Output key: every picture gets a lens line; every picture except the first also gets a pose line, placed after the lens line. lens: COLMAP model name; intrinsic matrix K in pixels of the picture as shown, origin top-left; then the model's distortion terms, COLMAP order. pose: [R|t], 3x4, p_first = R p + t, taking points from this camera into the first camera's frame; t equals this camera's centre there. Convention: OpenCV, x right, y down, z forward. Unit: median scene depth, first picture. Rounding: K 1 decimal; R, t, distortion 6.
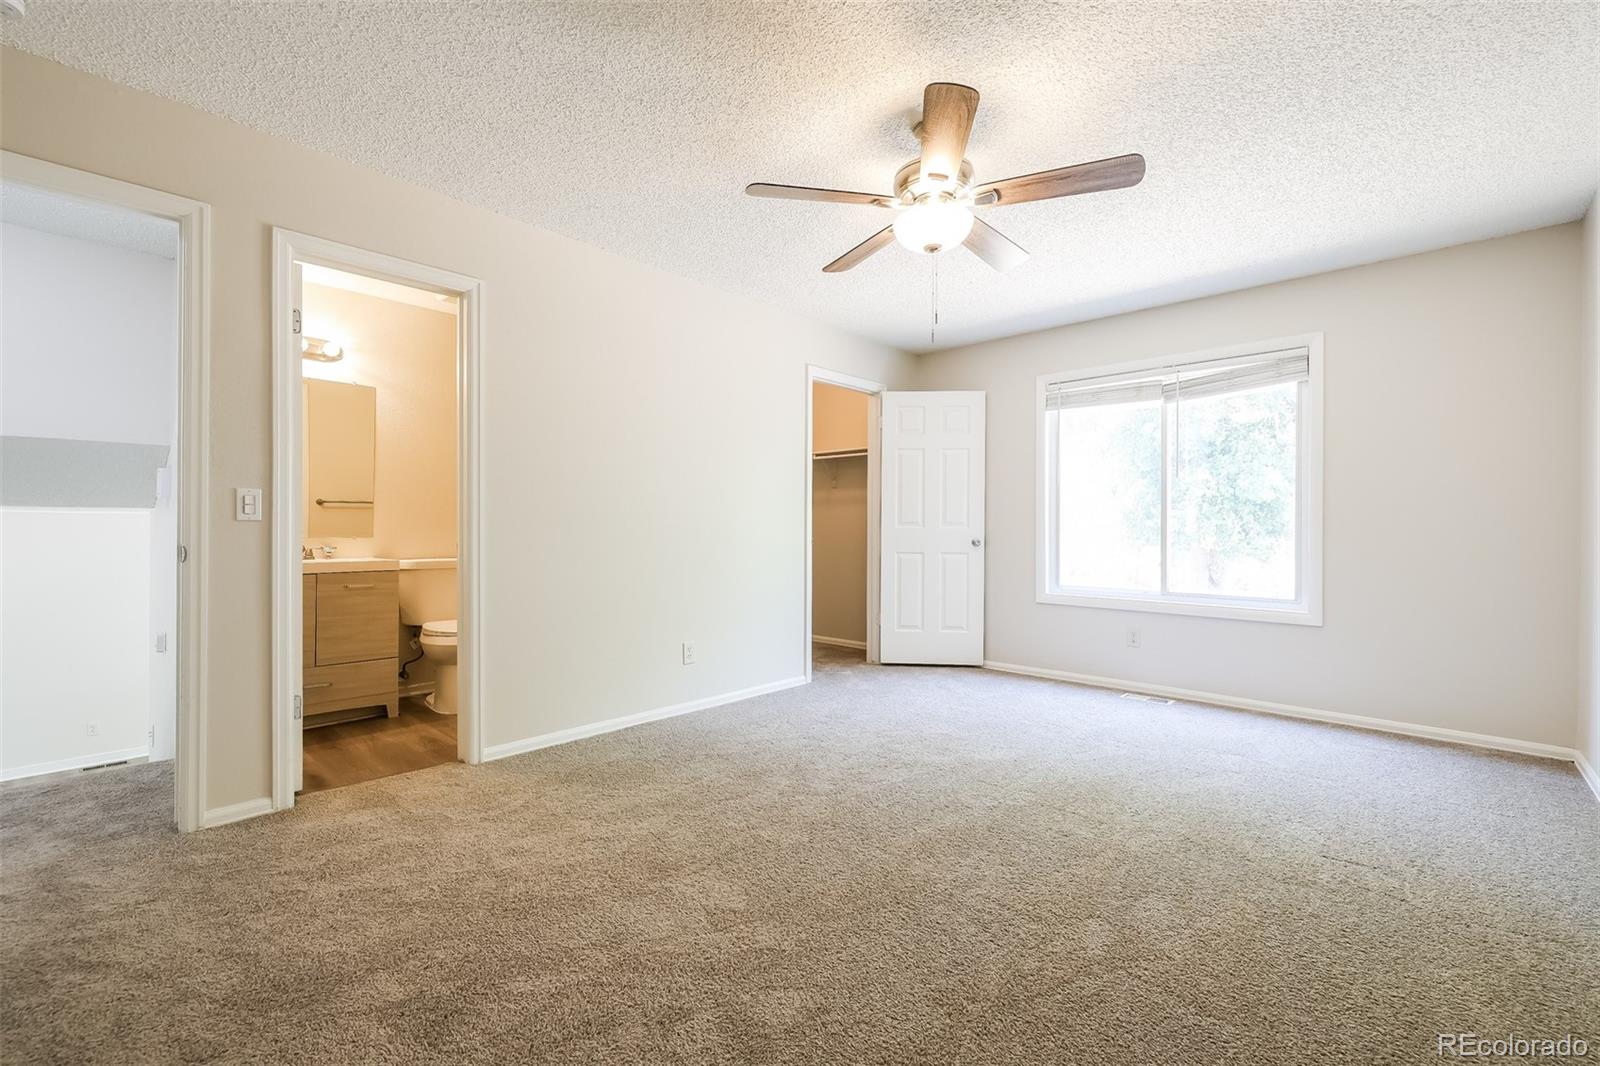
lens RADIAL K [[680.2, 0, 794.2], [0, 680.2, 530.1], [0, 0, 1]] dist [0.004014, 0.001013]
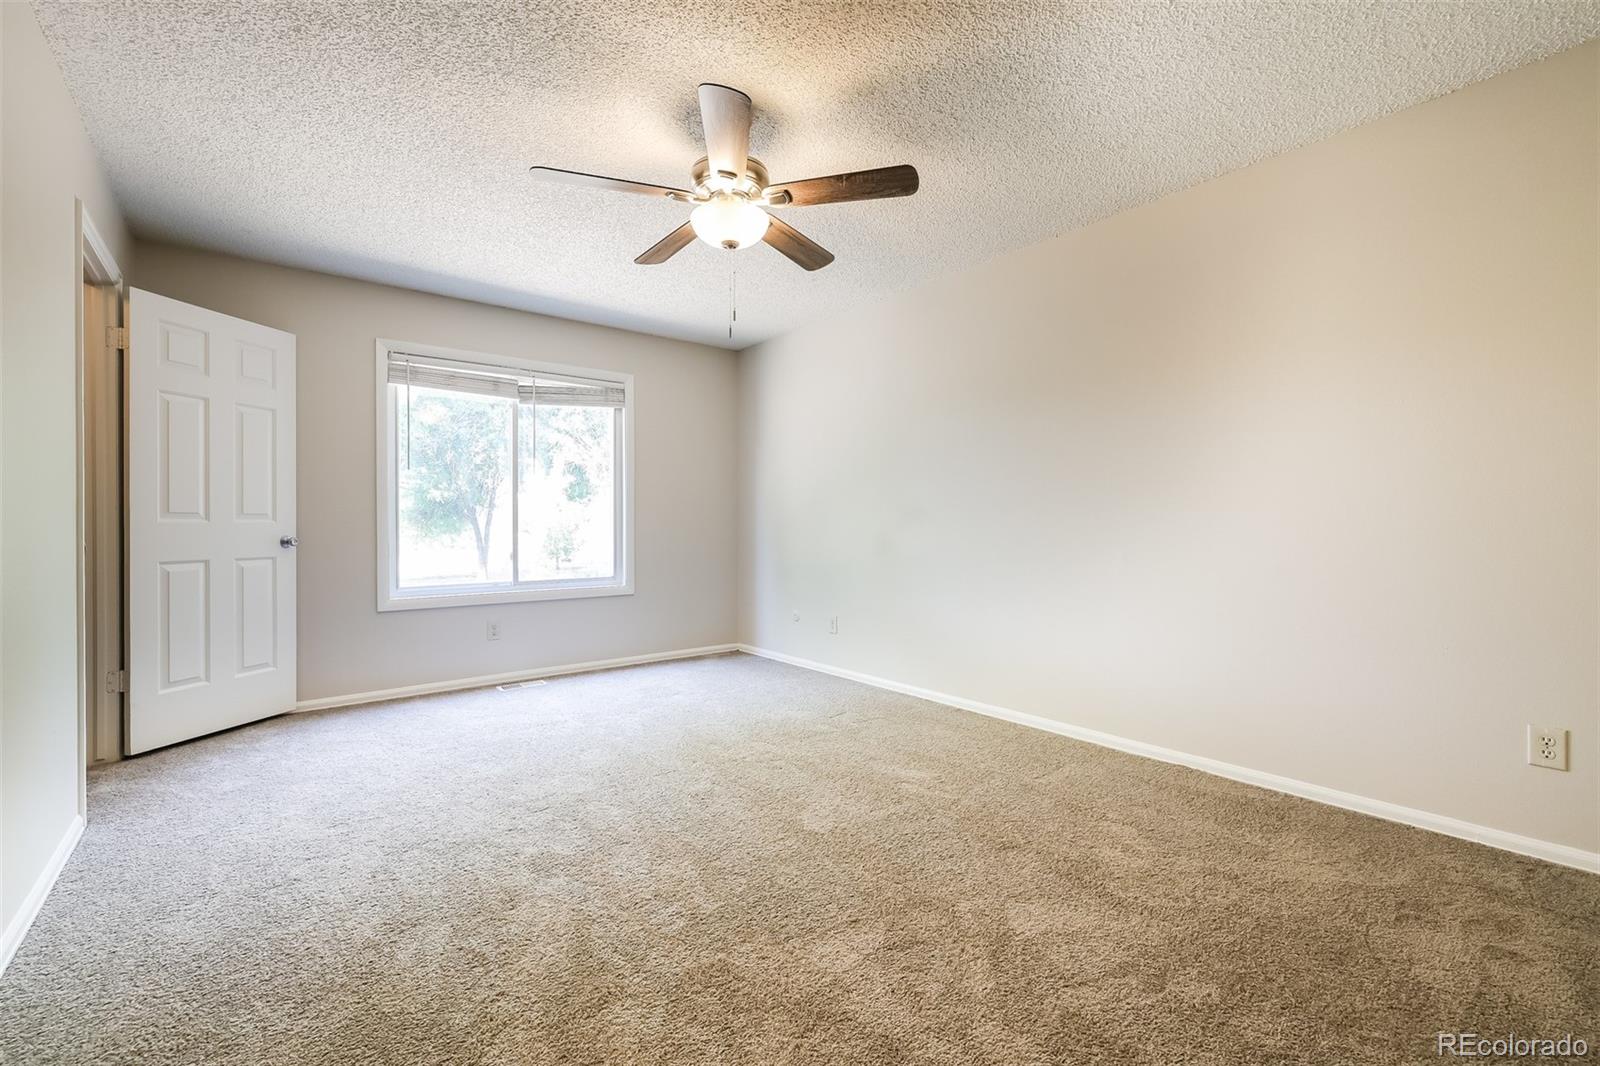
lens RADIAL K [[680.2, 0, 794.5], [0, 680.2, 525.0], [0, 0, 1]] dist [0.004014, 0.001013]
pose [[0.135000, -0.007653, 0.990816, -0.444533], [0.005584, 0.999960, 0.006963, -0.002037], [-0.990830, 0.004593, 0.135037, 0.433386]]
